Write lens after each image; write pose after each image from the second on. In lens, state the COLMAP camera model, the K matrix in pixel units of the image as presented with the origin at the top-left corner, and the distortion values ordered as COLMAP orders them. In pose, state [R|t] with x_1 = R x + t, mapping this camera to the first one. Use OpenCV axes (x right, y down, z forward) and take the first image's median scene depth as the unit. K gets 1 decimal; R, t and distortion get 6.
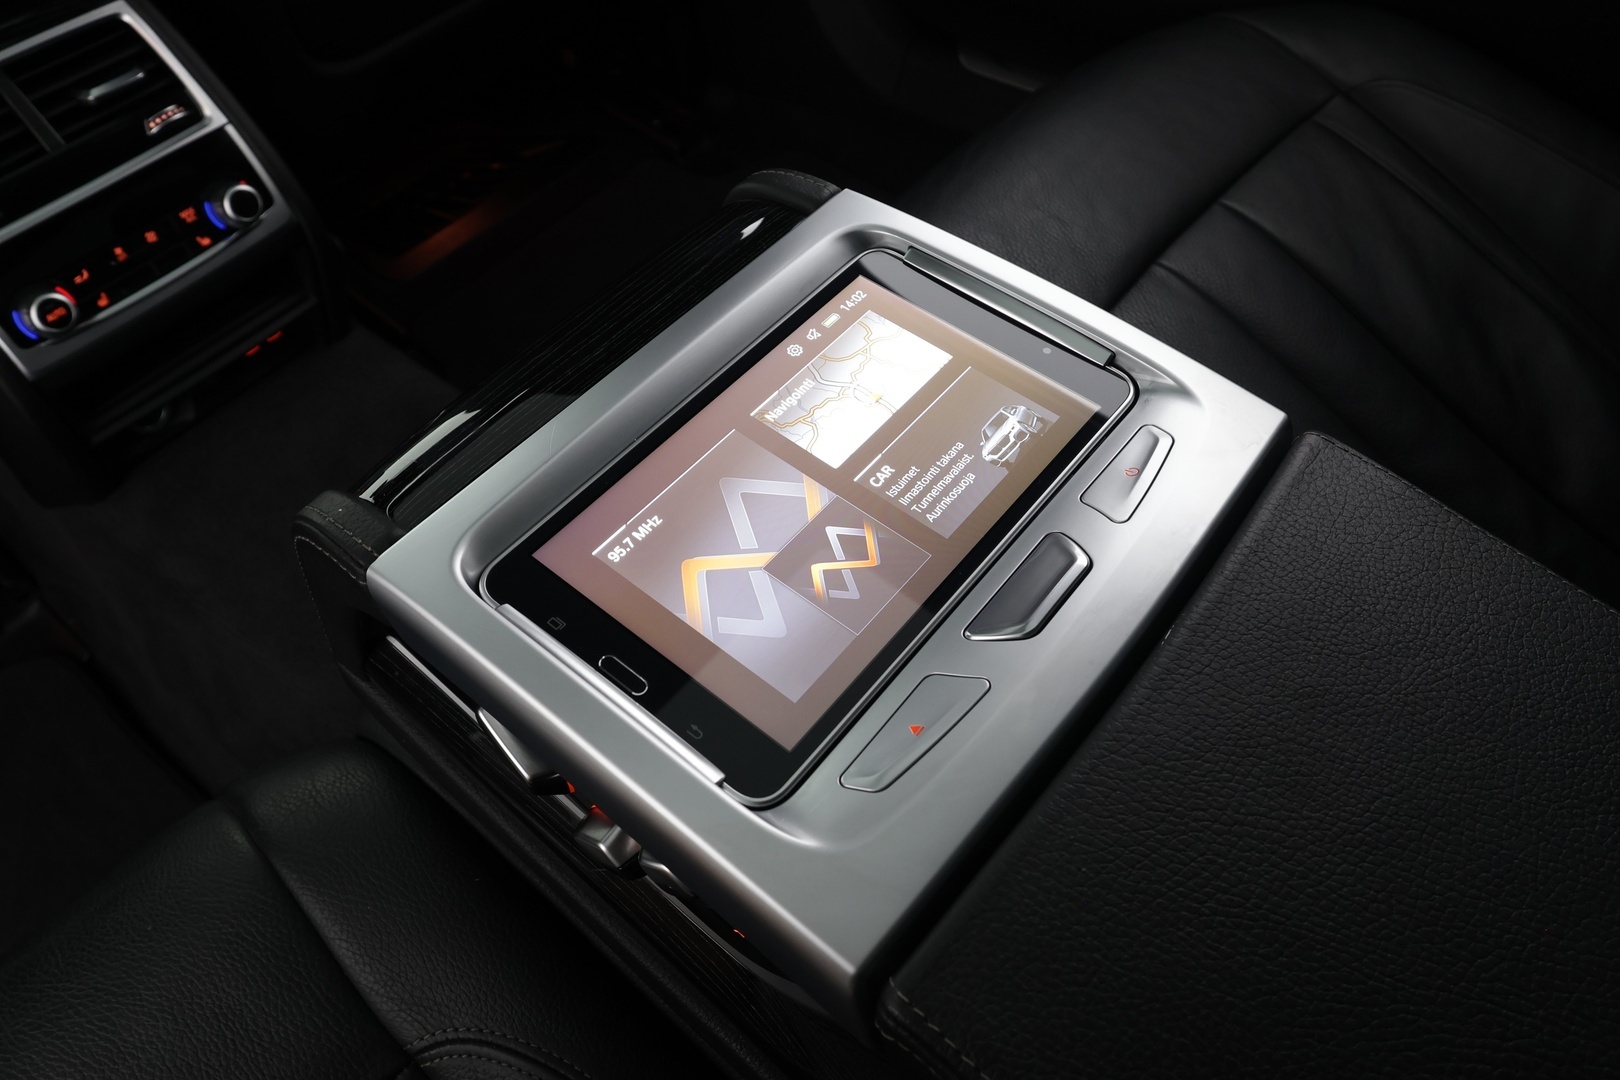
lens RADIAL K [[1160.2, 0, 810.0], [0, 1160.2, 540.0], [0, 0, 1]] dist [0.003798, 0.001959]
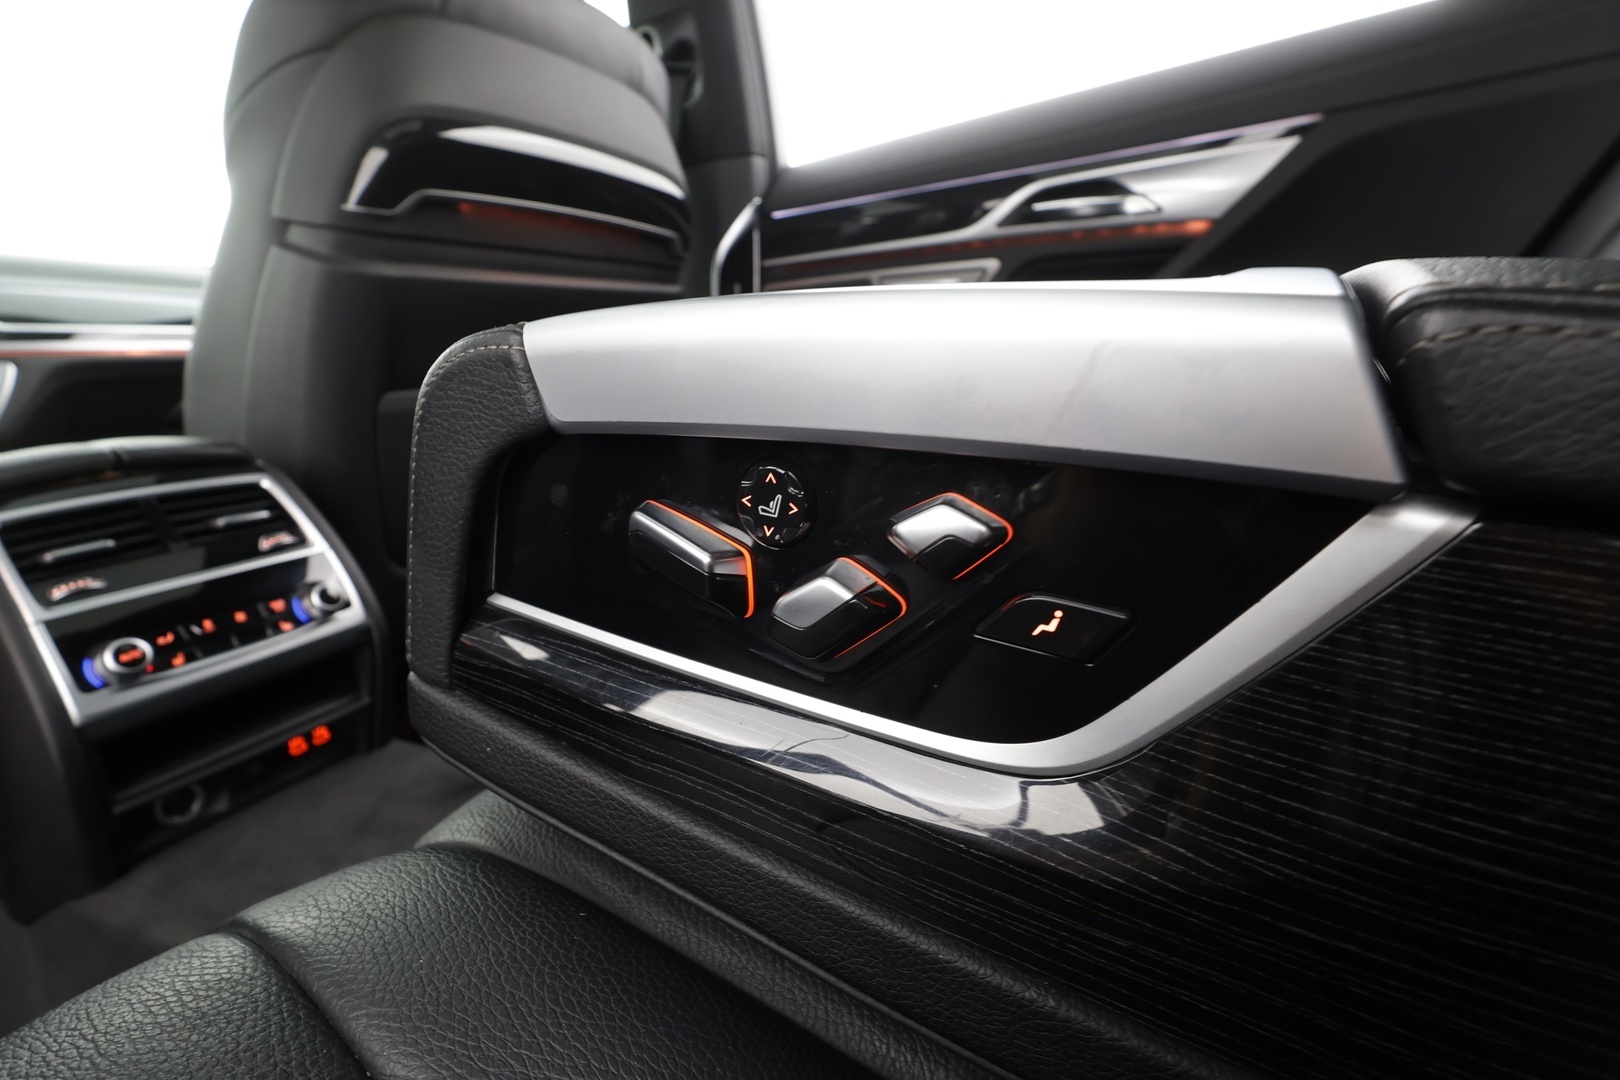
lens RADIAL K [[765.1, 0, 805.5], [0, 765.1, 541.2], [0, 0, 1]] dist [-0.003279, -0.000158]
pose [[0.978372, -0.086989, 0.187673, -0.137130], [0.186693, 0.762018, -0.620060, 0.272945], [-0.089072, 0.641686, 0.761778, 0.297783]]
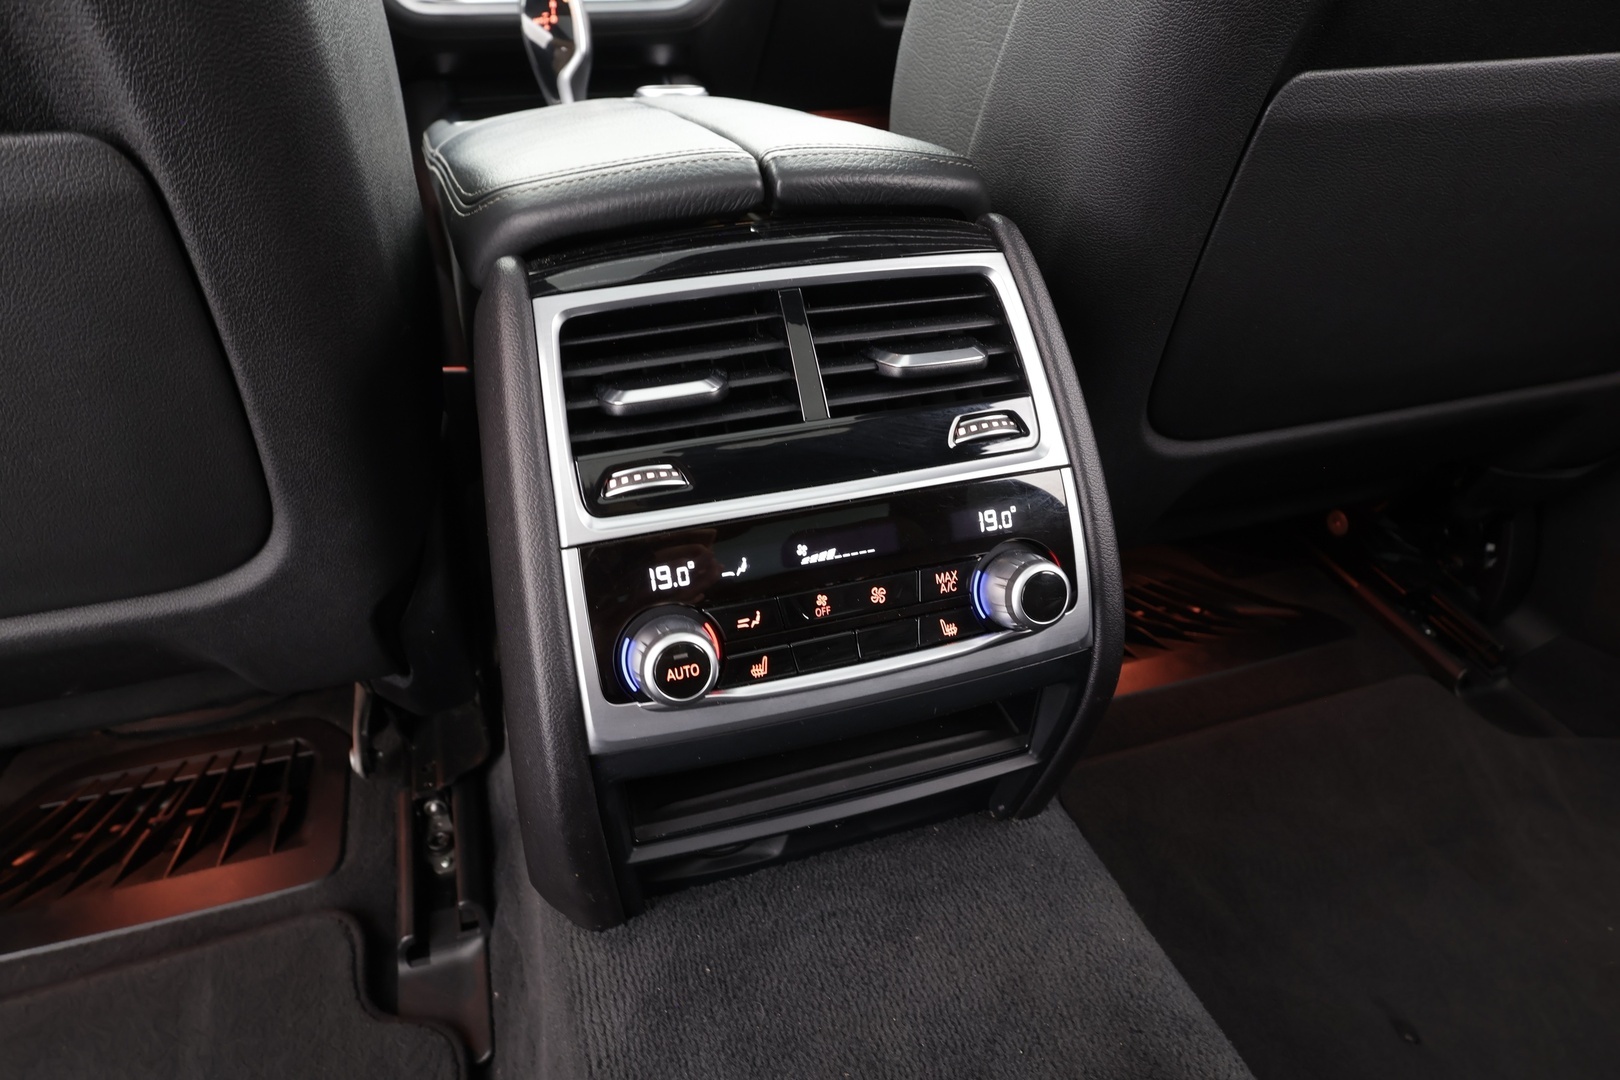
lens RADIAL K [[1010.9, 0, 805.3], [0, 1010.9, 540.7], [0, 0, 1]] dist [-0.002909, -0.000882]
pose [[0.843312, 0.311017, -0.438284, -0.384094], [-0.440833, 0.866787, -0.233124, -0.151118], [0.307394, 0.389806, 0.868078, 0.542272]]
